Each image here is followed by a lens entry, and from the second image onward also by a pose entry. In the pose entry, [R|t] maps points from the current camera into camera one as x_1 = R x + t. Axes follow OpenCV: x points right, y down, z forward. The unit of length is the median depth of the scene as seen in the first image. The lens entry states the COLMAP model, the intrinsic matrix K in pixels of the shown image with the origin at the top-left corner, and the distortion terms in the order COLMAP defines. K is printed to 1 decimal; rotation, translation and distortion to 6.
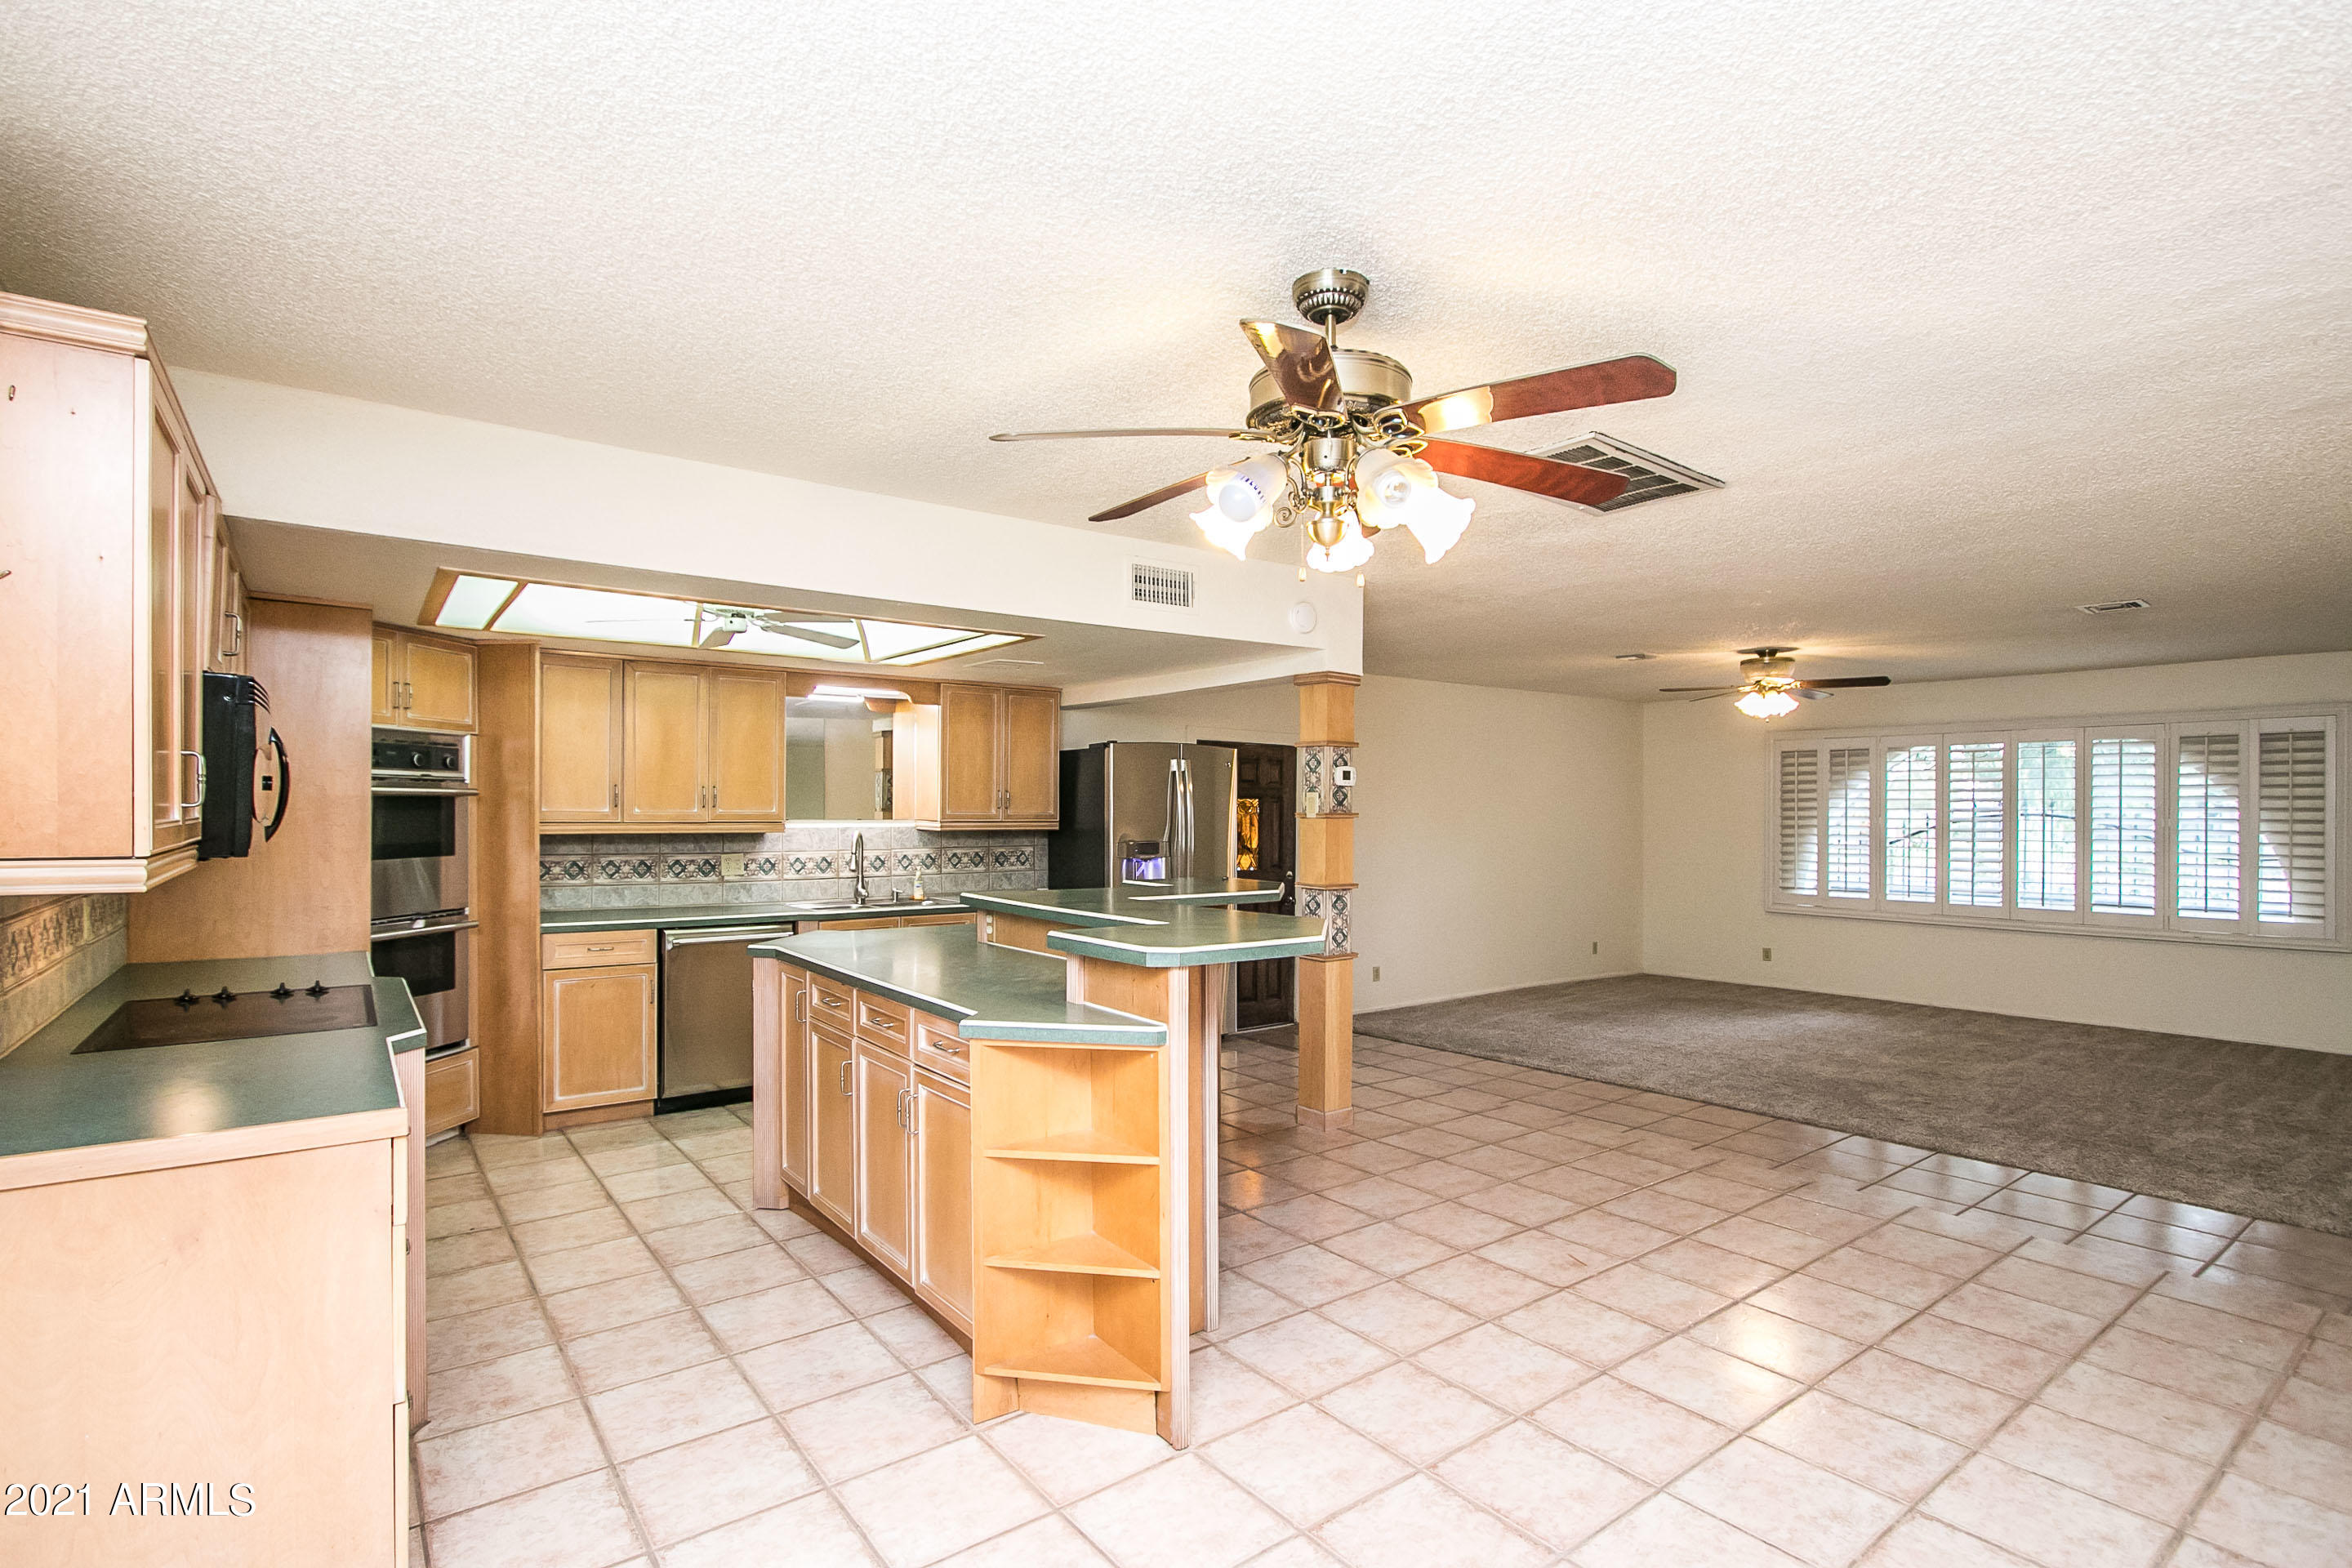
lens RADIAL K [[1137.9, 0, 1163.7], [0, 1137.9, 797.7], [0, 0, 1]] dist [-0.017818, 0.003738]
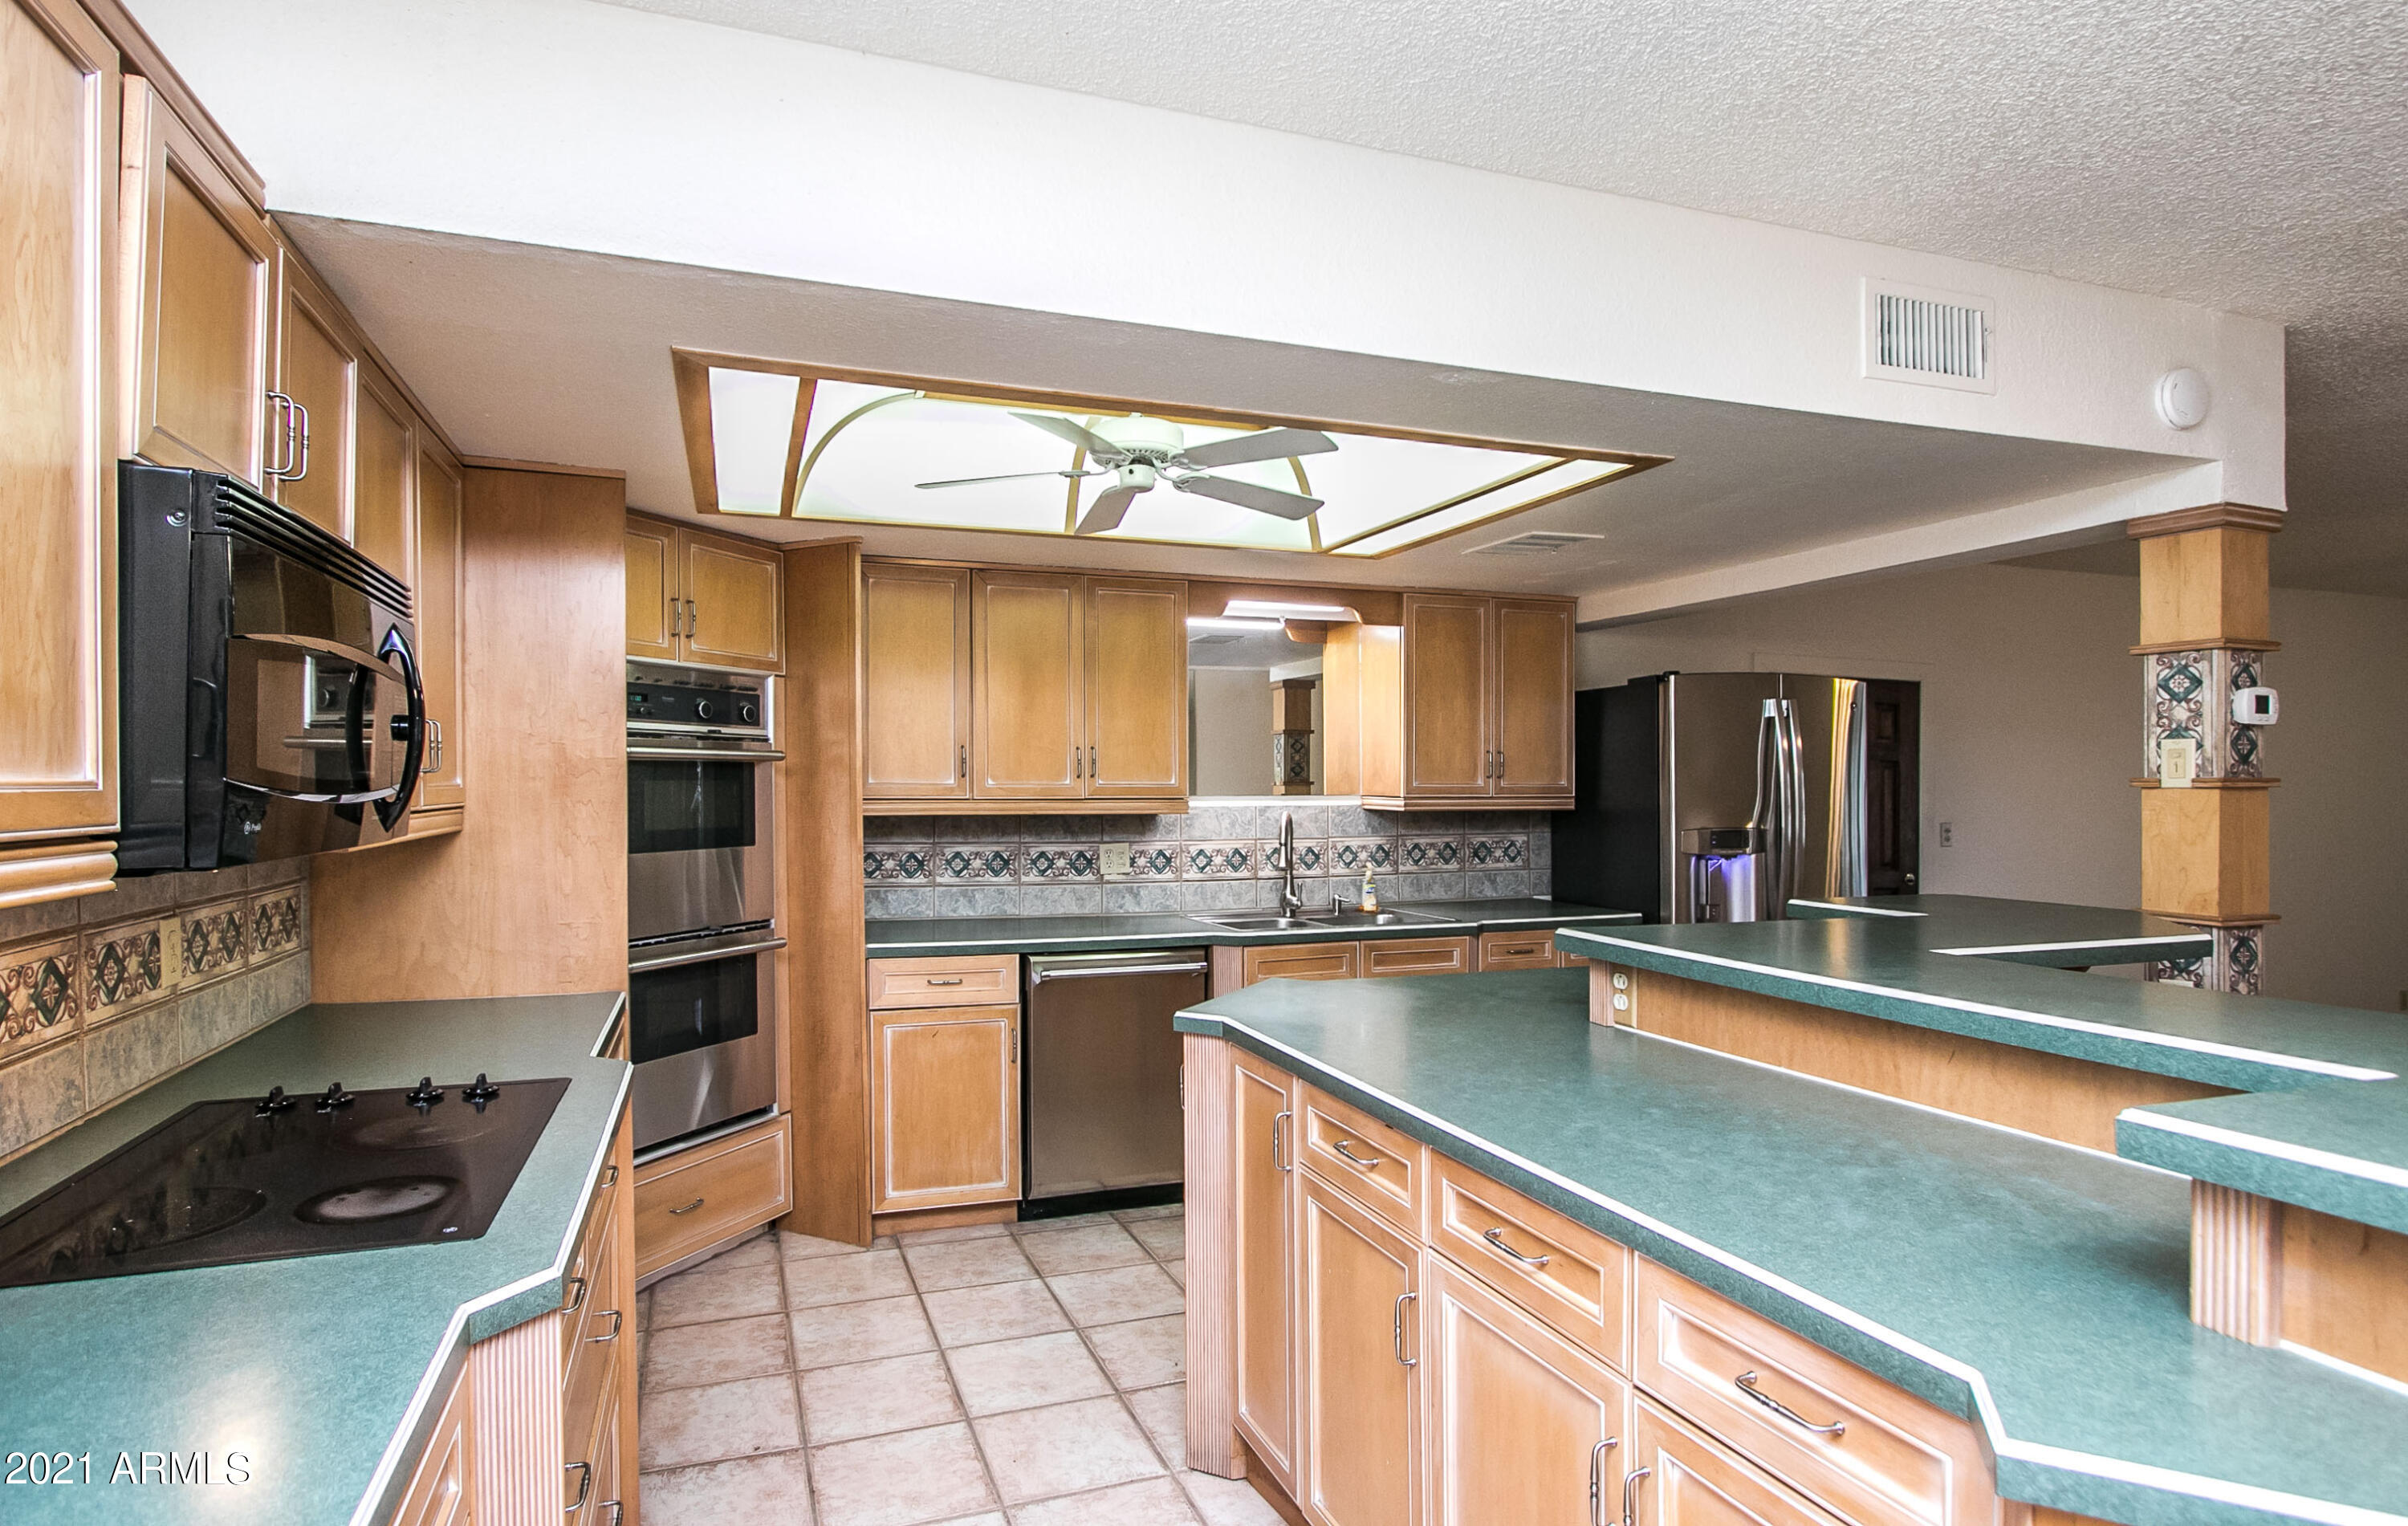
lens RADIAL K [[1230.1, 0, 1123.3], [0, 1230.1, 787.0], [0, 0, 1]] dist [-0.016102, 0.001825]
pose [[0.948366, -0.004308, -0.317149, -0.152372], [0.007615, 0.999929, 0.009187, 0.008455], [0.317087, -0.011128, 0.948331, 0.318181]]
